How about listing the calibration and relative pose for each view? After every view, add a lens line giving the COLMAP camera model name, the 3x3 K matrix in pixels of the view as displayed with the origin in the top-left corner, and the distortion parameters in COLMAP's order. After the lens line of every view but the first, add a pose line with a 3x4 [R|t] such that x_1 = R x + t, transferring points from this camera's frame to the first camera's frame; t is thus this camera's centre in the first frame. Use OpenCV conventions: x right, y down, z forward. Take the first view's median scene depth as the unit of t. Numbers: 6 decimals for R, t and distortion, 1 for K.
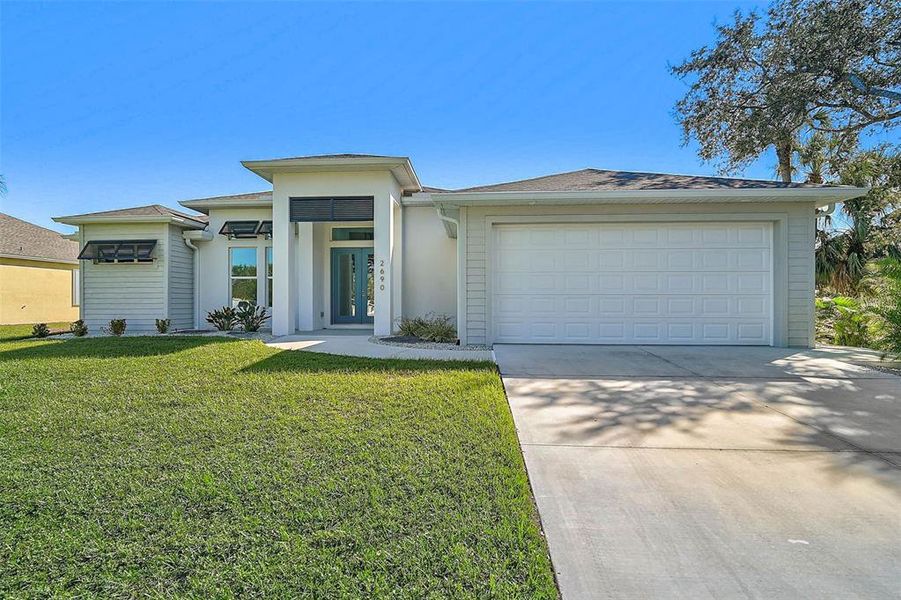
lens RADIAL K [[423.2, 0, 450.2], [0, 423.2, 294.6], [0, 0, 1]] dist [-0.005198, -0.001608]
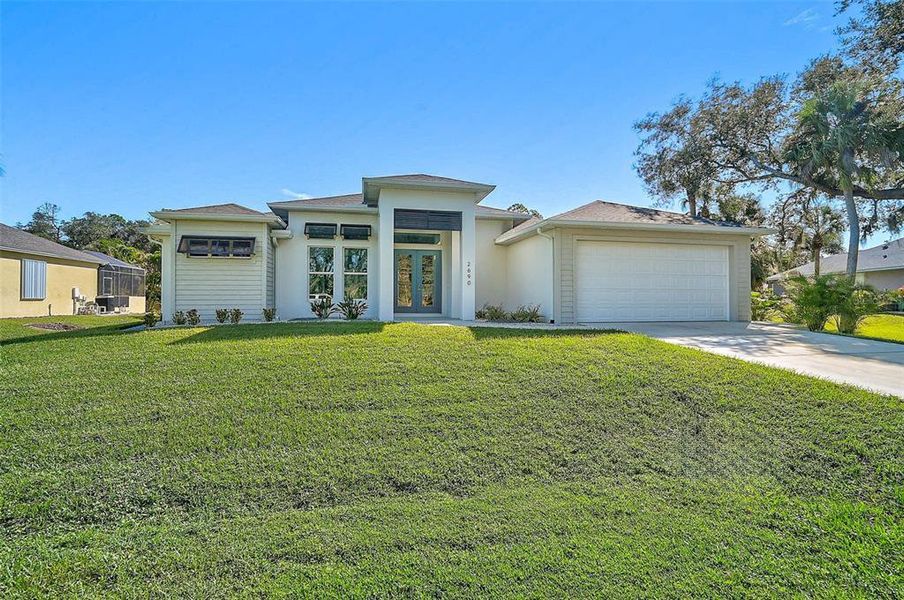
lens RADIAL K [[424.6, 0, 452.3], [0, 424.6, 297.0], [0, 0, 1]] dist [-0.005198, -0.001608]
pose [[0.961152, 0.004870, 0.275976, -0.506751], [-0.005285, 0.999986, 0.000760, 0.022605], [-0.275969, -0.002189, 0.961164, -0.208410]]
